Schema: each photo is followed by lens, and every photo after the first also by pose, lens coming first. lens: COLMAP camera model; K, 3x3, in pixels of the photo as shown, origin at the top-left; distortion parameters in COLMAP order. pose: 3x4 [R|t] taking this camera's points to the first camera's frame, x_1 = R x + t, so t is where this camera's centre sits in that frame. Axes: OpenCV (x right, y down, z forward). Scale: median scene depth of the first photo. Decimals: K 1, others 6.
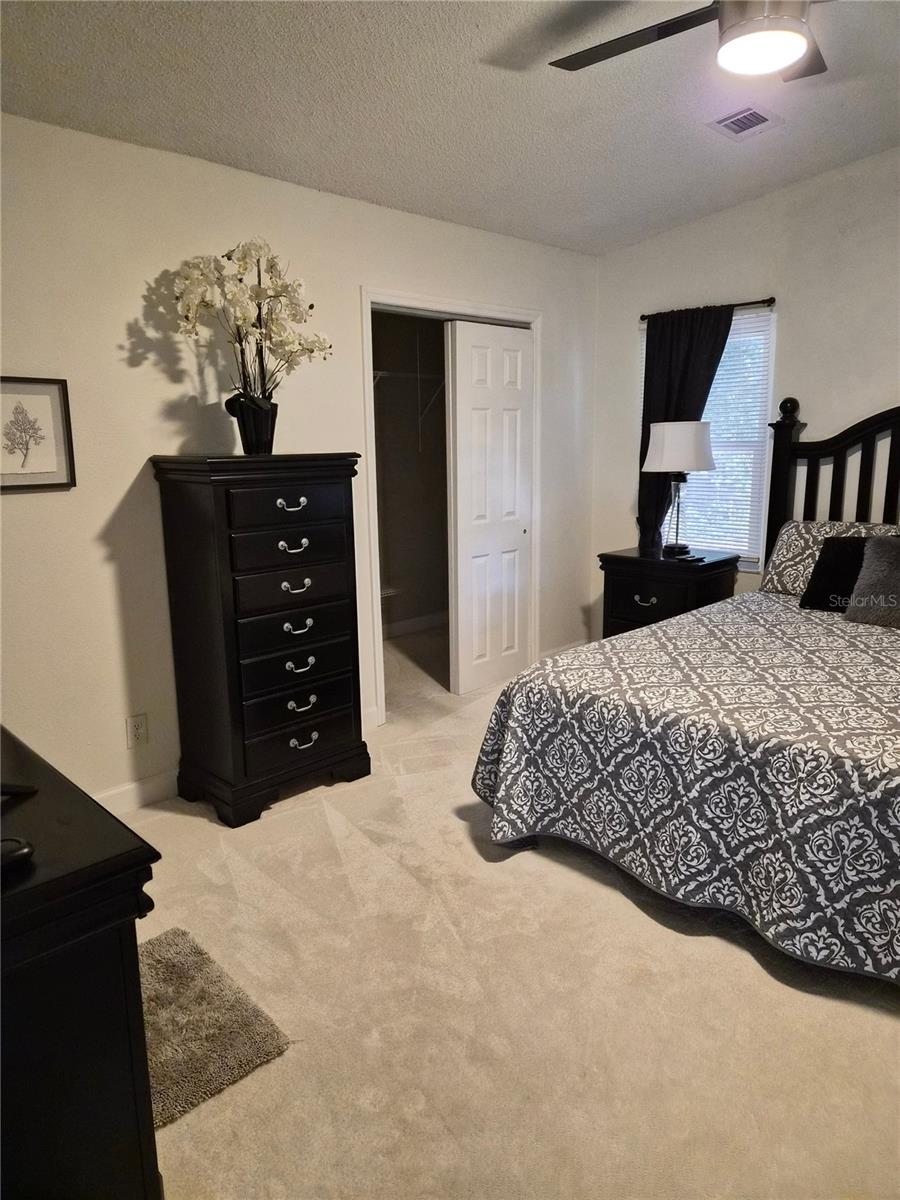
lens RADIAL K [[799.0, 0, 446.6], [0, 799.0, 585.5], [0, 0, 1]] dist [0.069365, -0.053575]
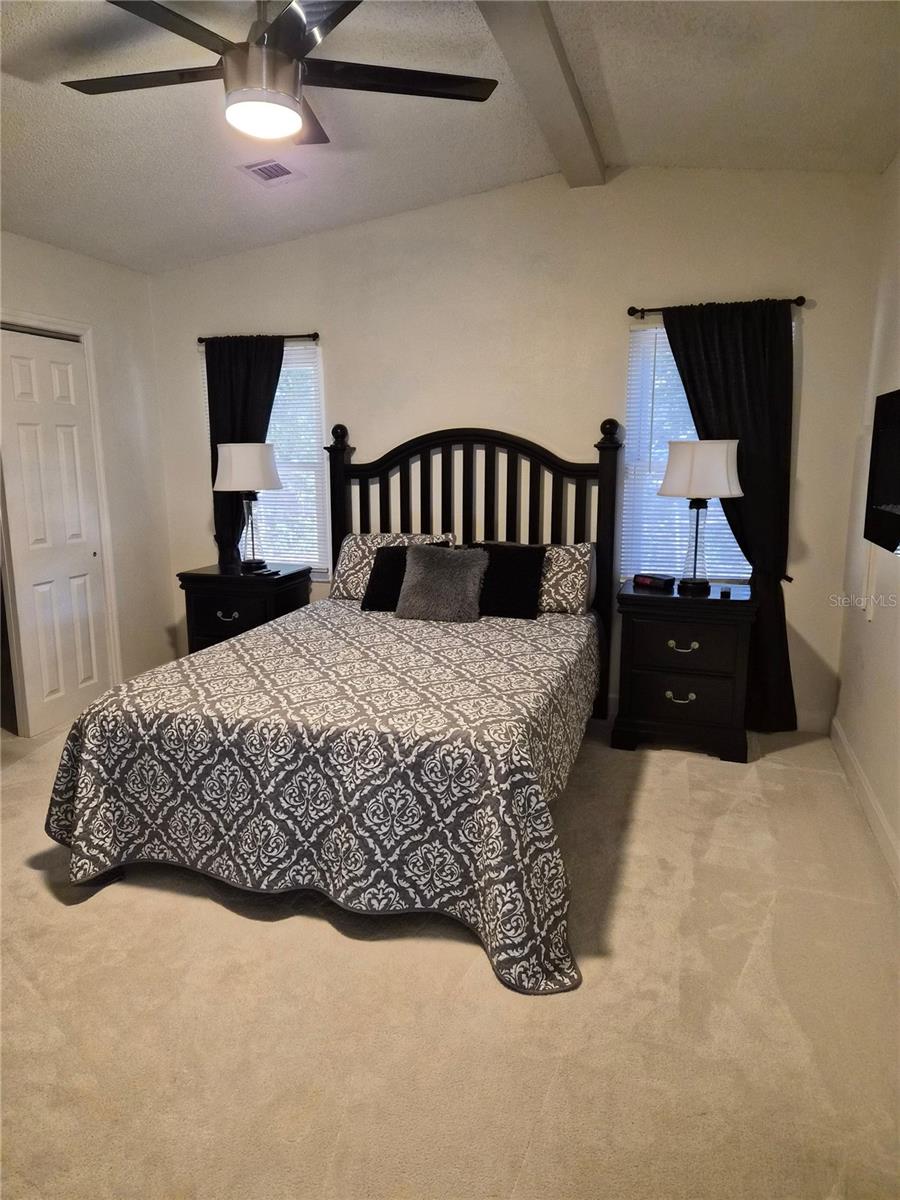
lens RADIAL K [[799.0, 0, 439.2], [0, 799.0, 595.8], [0, 0, 1]] dist [0.069365, -0.053575]
pose [[0.885327, -0.075952, 0.458723, 0.026187], [0.078981, 0.996796, 0.012610, 0.002070], [-0.458211, 0.025066, 0.888490, -0.059836]]
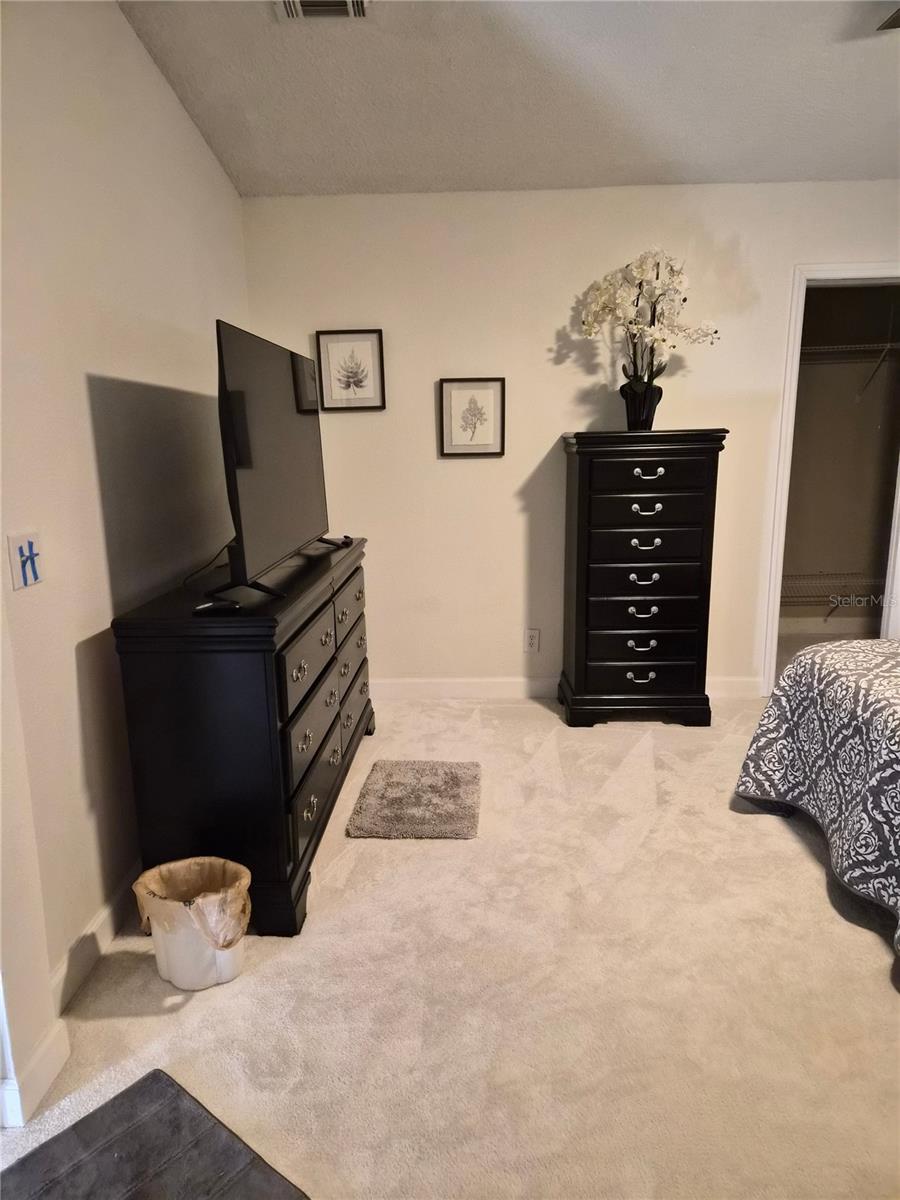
lens RADIAL K [[799.0, 0, 447.8], [0, 799.0, 607.5], [0, 0, 1]] dist [0.069365, -0.053575]
pose [[0.694664, 0.154913, -0.702455, 0.500979], [-0.125768, 0.987650, 0.093435, 0.021390], [0.708254, 0.023441, 0.705568, -0.040182]]
